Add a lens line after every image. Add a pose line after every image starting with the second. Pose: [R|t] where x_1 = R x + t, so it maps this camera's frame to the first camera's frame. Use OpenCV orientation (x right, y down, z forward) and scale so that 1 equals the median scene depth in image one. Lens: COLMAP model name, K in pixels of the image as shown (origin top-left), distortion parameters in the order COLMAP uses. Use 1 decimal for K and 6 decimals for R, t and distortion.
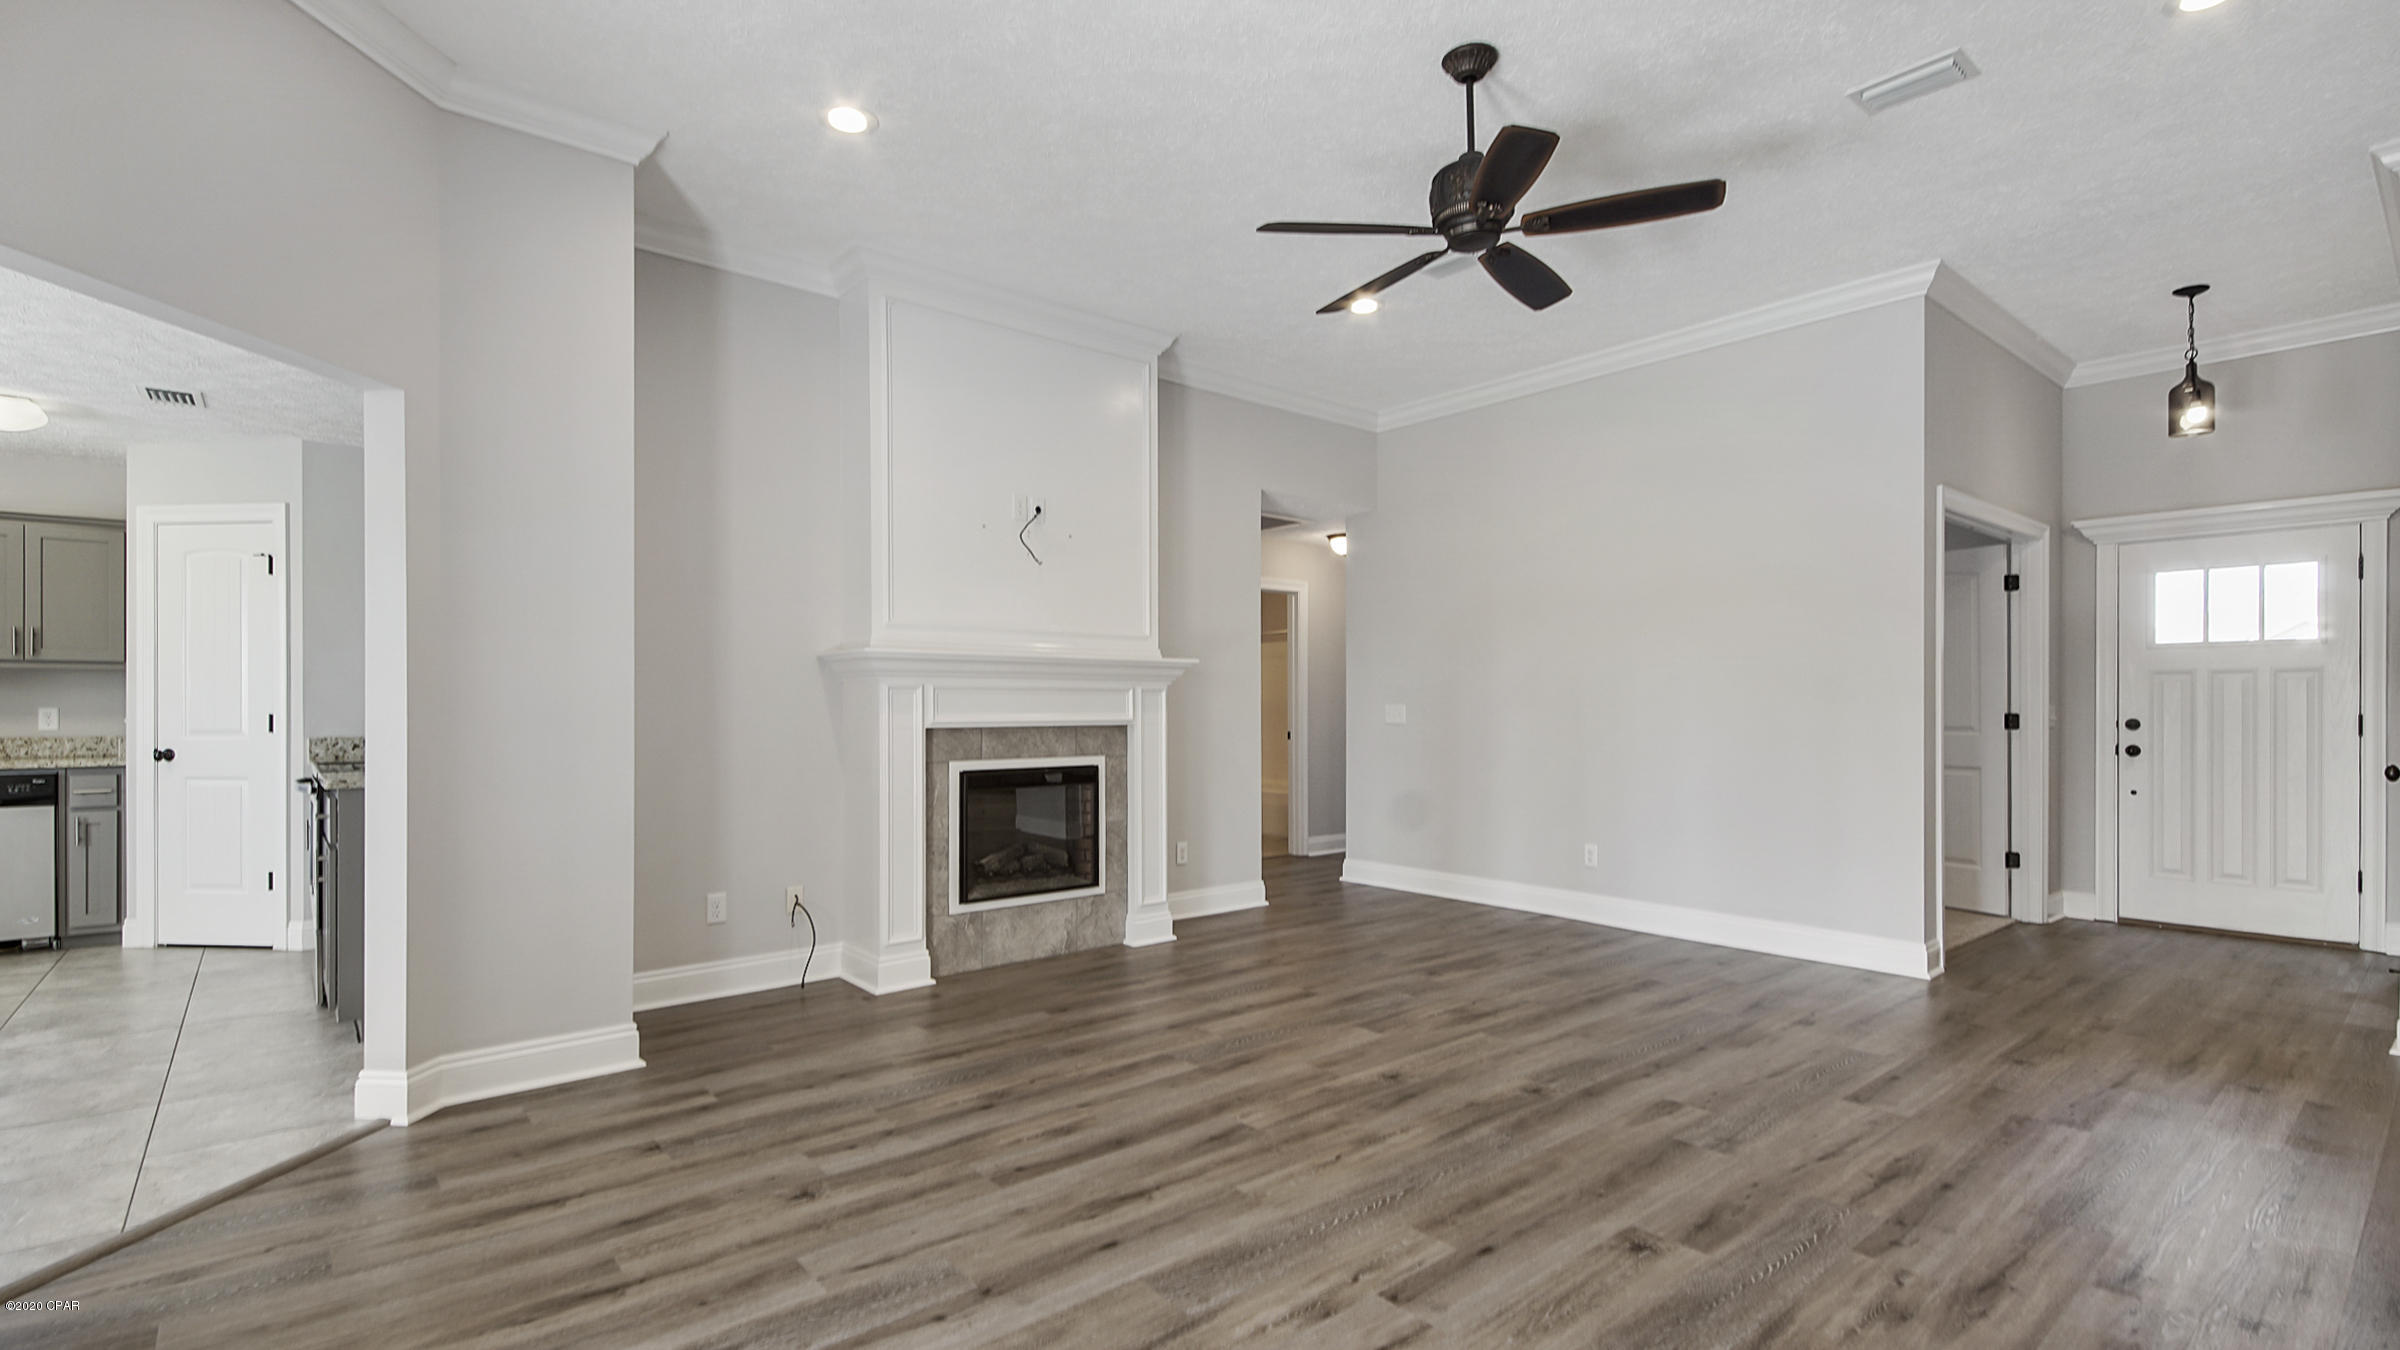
lens RADIAL K [[1073.9, 0, 1201.4], [0, 1073.9, 721.7], [0, 0, 1]] dist [0.026604, -0.012563]
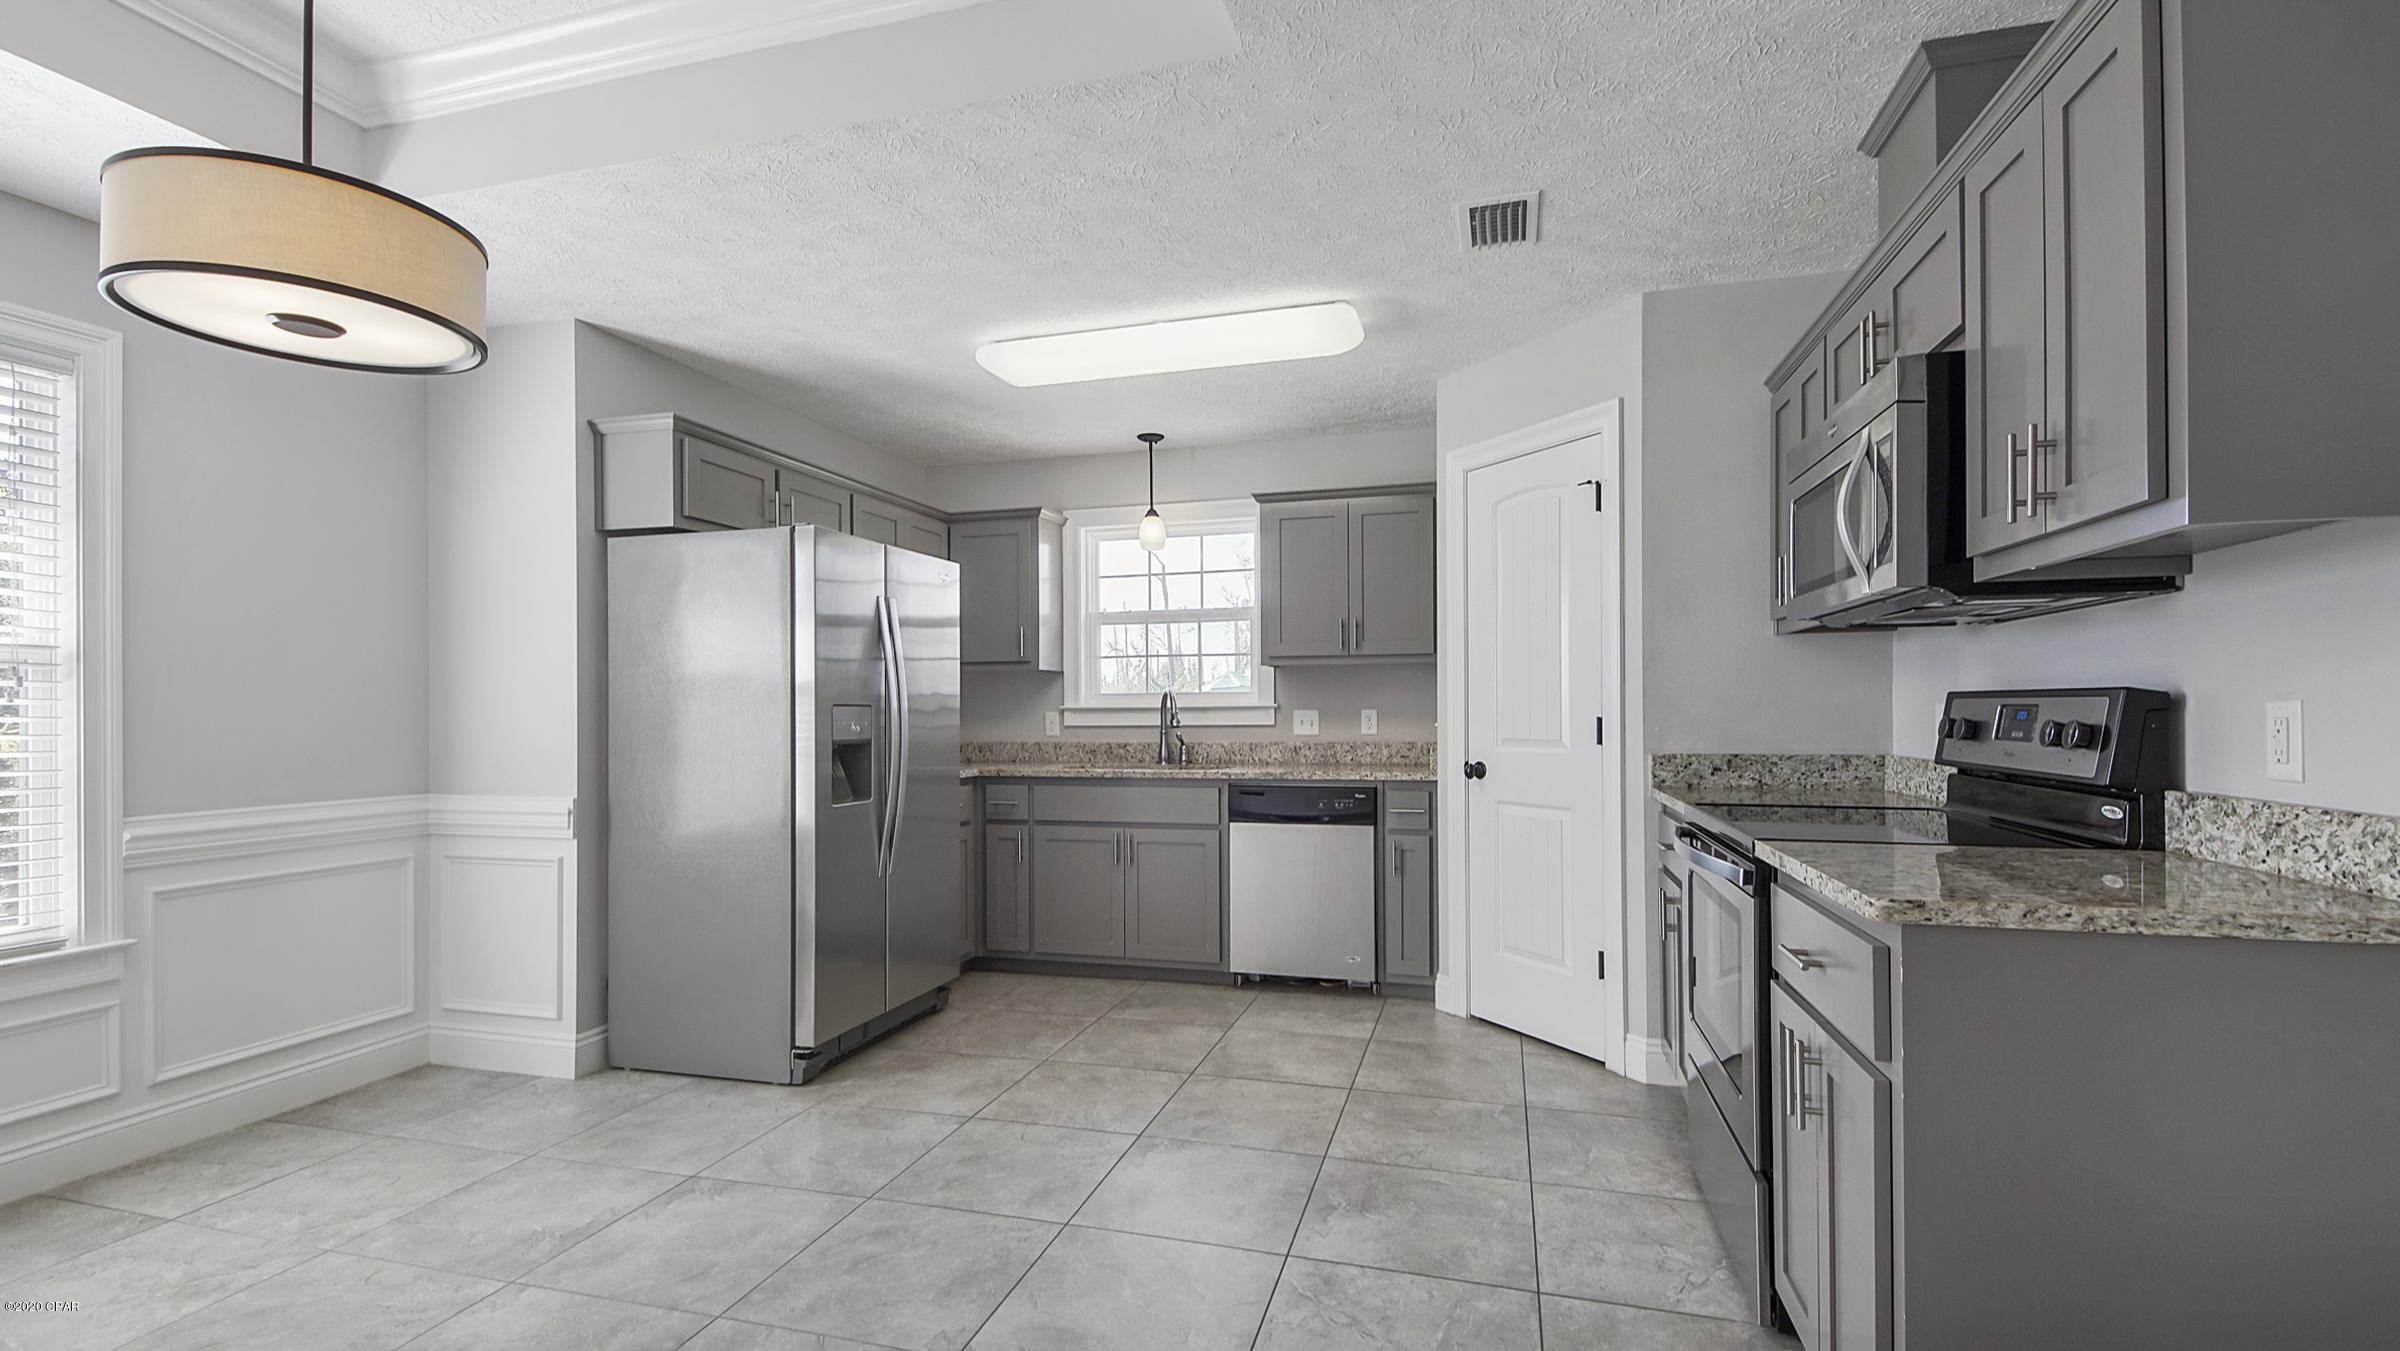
lens RADIAL K [[1073.9, 0, 1180.3], [0, 1073.9, 694.4], [0, 0, 1]] dist [0.026604, -0.012563]
pose [[0.550060, -0.016439, -0.834963, -0.488528], [-0.002402, 0.999771, -0.021266, -0.006803], [0.835122, 0.013703, 0.549895, 0.461918]]
